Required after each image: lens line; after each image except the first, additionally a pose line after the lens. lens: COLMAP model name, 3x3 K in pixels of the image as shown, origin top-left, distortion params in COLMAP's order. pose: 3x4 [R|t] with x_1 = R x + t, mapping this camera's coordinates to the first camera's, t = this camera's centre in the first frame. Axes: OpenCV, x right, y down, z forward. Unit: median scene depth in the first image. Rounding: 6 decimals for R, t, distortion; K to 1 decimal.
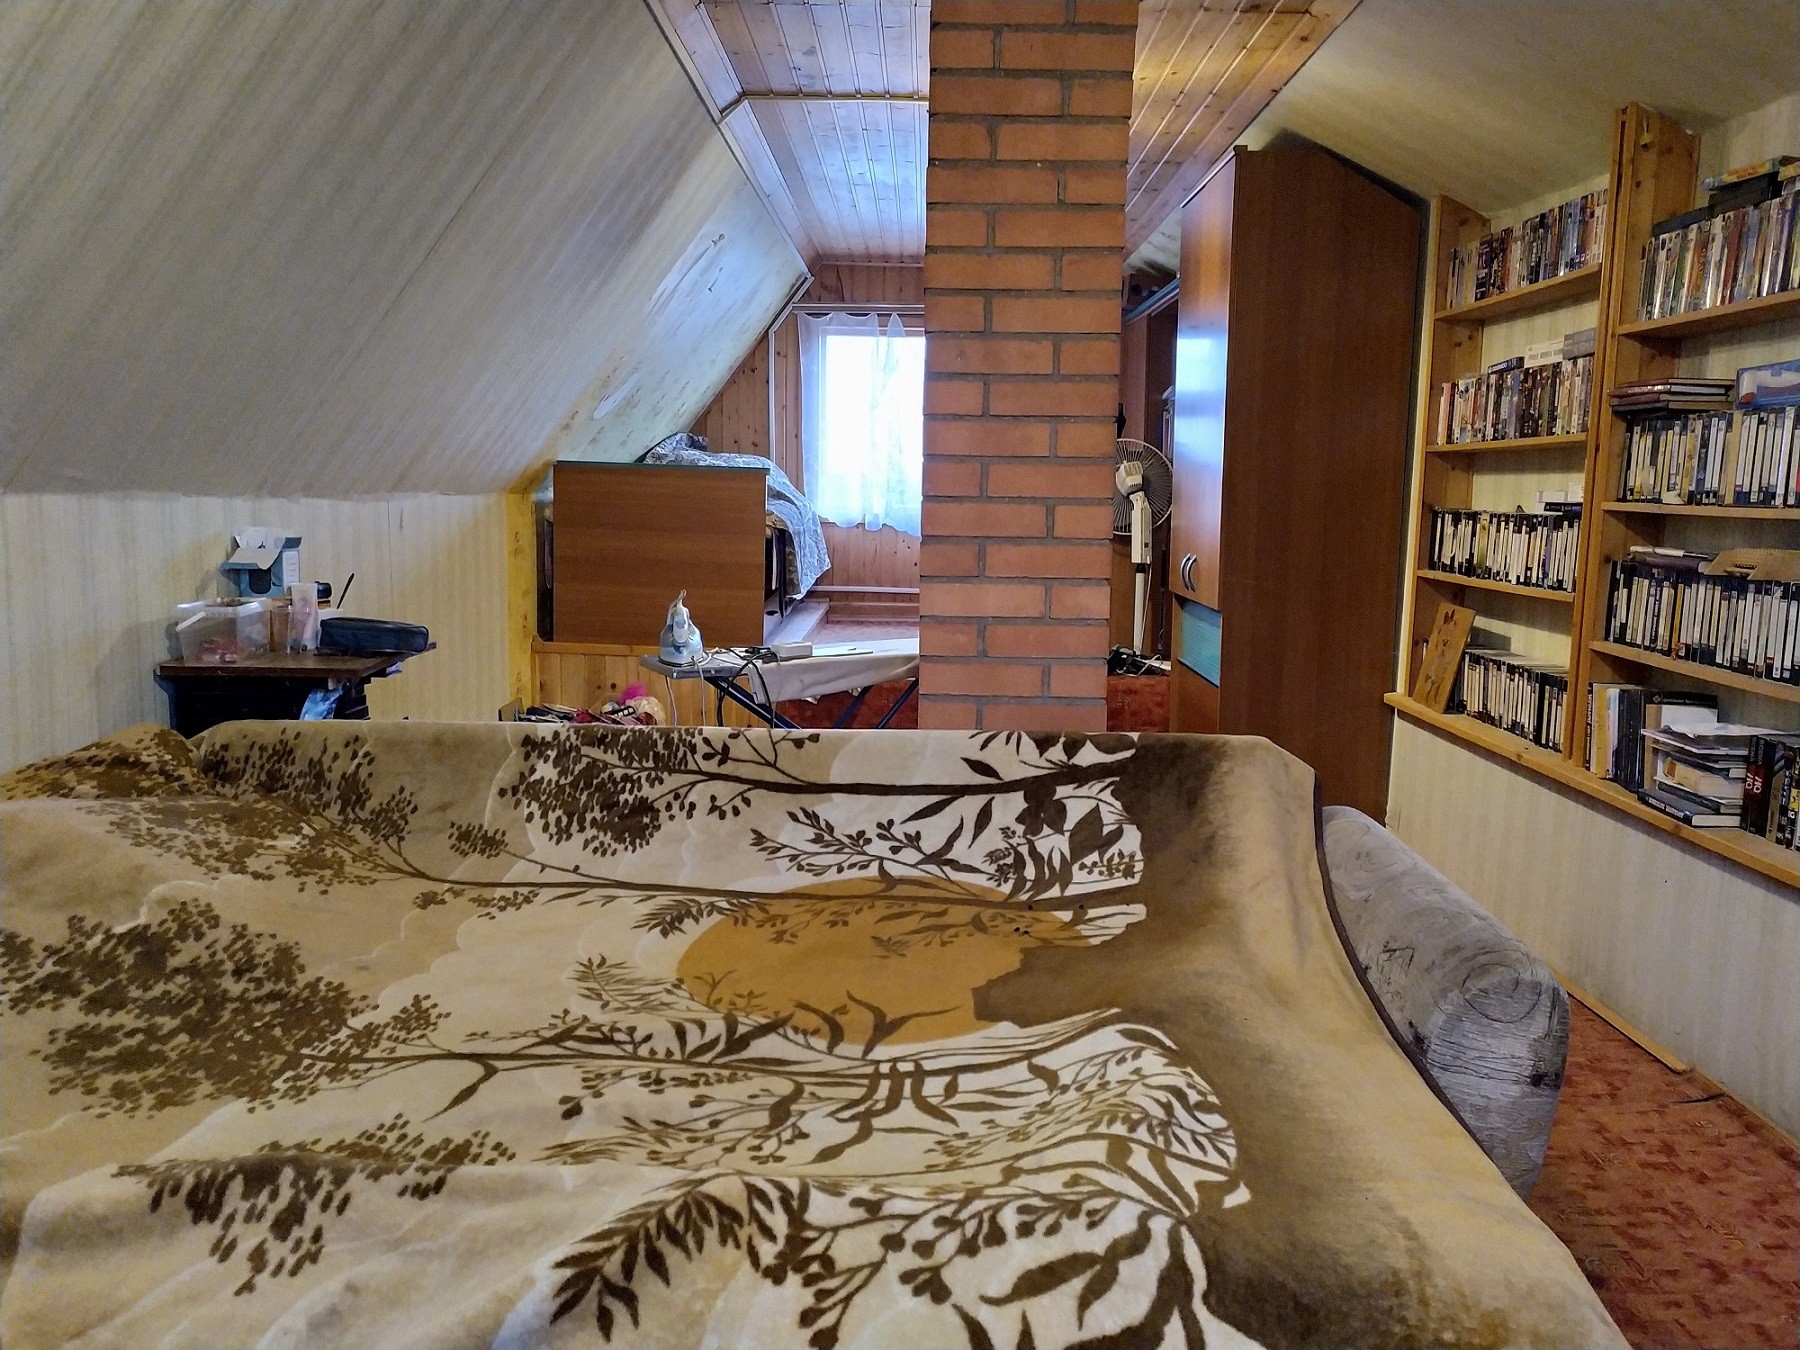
lens RADIAL K [[1356.4, 0, 906.9], [0, 1356.4, 671.6], [0, 0, 1]] dist [0.069318, -0.051867]
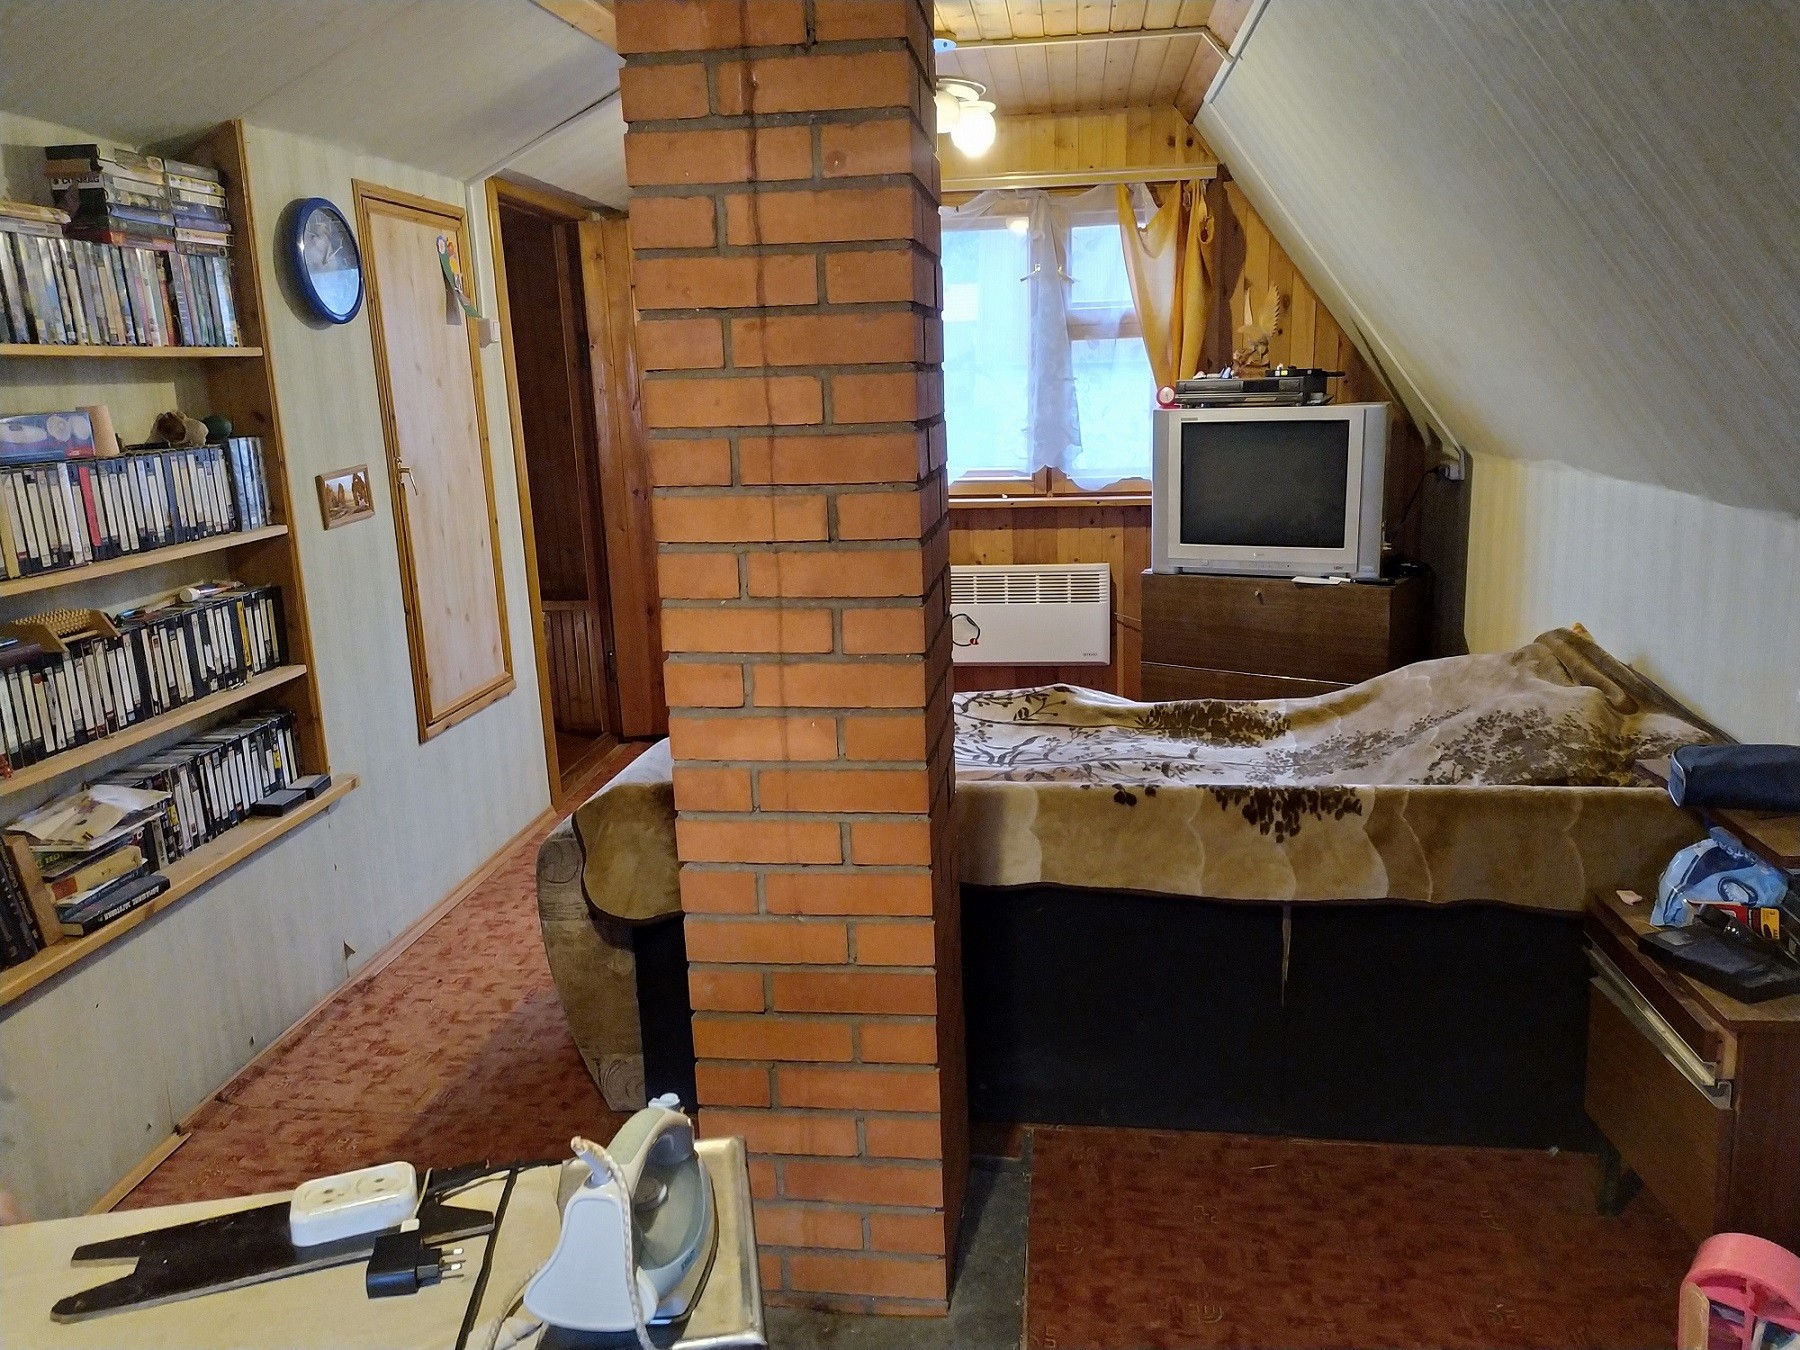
lens RADIAL K [[1356.4, 0, 906.9], [0, 1356.4, 671.6], [0, 0, 1]] dist [0.069318, -0.051867]
pose [[-0.994234, -0.005189, 0.107108, -0.055567], [0.032937, 0.935772, 0.351064, -0.365240], [-0.102051, 0.352568, -0.930205, 1.841145]]
